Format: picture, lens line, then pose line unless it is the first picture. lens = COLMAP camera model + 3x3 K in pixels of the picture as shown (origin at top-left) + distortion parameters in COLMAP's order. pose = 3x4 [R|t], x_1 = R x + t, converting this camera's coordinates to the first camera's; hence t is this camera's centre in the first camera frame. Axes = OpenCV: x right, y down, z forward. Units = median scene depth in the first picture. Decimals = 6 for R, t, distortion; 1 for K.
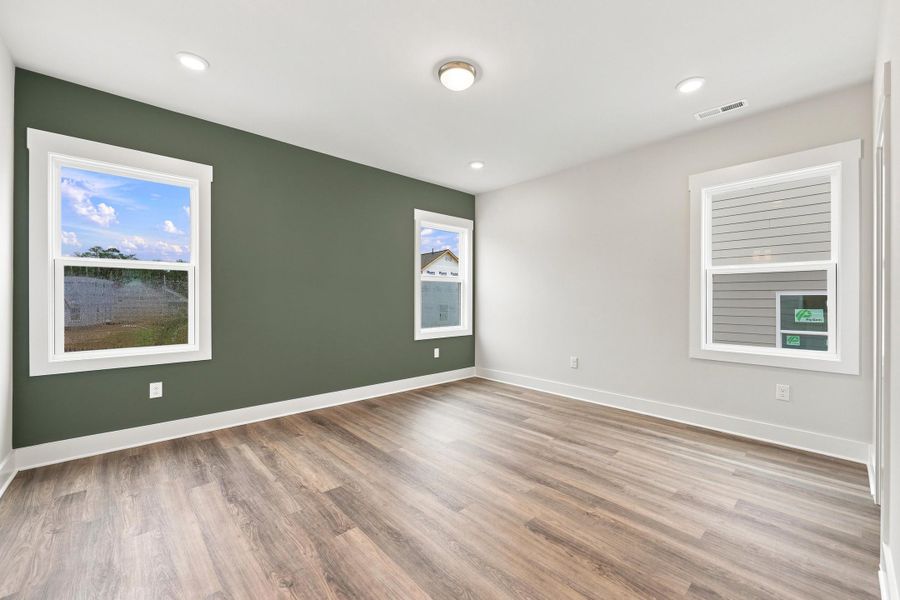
lens RADIAL K [[362.1, 0, 448.0], [0, 362.1, 301.0], [0, 0, 1]] dist [-0.003216, -0.001230]
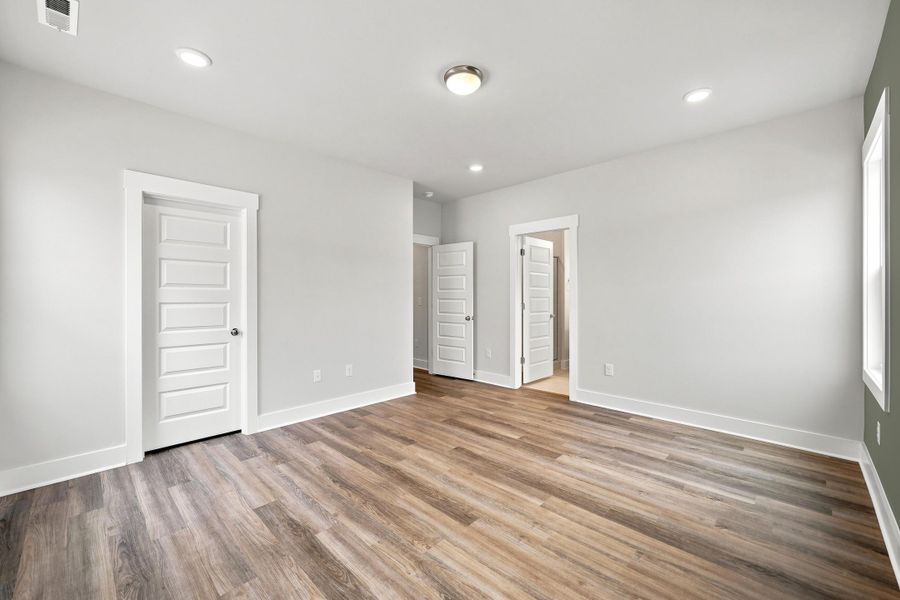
lens RADIAL K [[362.1, 0, 456.2], [0, 362.1, 293.4], [0, 0, 1]] dist [-0.003216, -0.001230]
pose [[-0.996496, -0.001249, -0.083634, 0.120259], [-0.001250, 0.999999, -0.000042, -0.039310], [0.083634, 0.000063, -0.996497, 1.872632]]
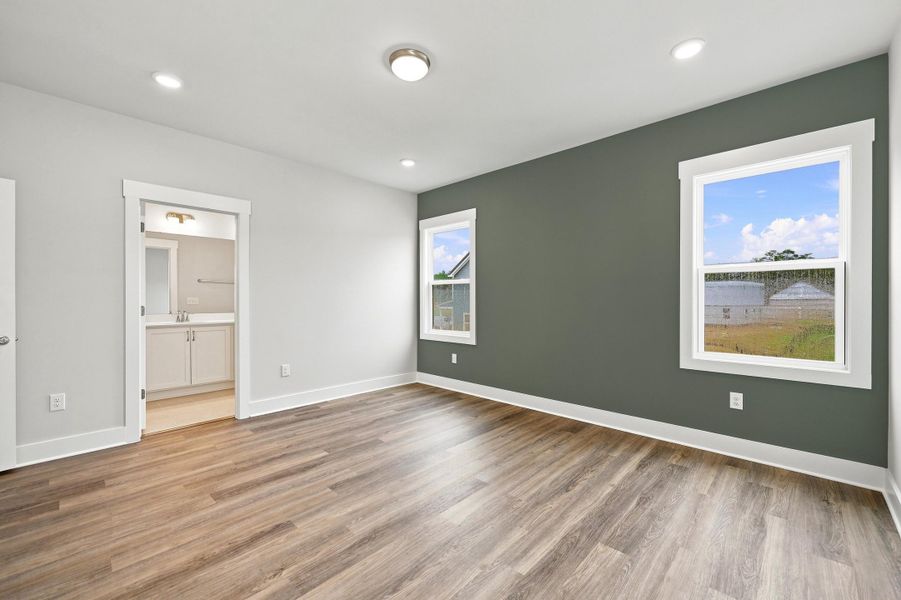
lens RADIAL K [[362.5, 0, 455.6], [0, 362.5, 300.6], [0, 0, 1]] dist [-0.003216, -0.001230]
pose [[0.083608, 0.001114, -0.996498, 0.915620], [-0.006880, 0.999976, 0.000541, -0.015157], [0.996475, 0.006811, 0.083614, 0.981081]]
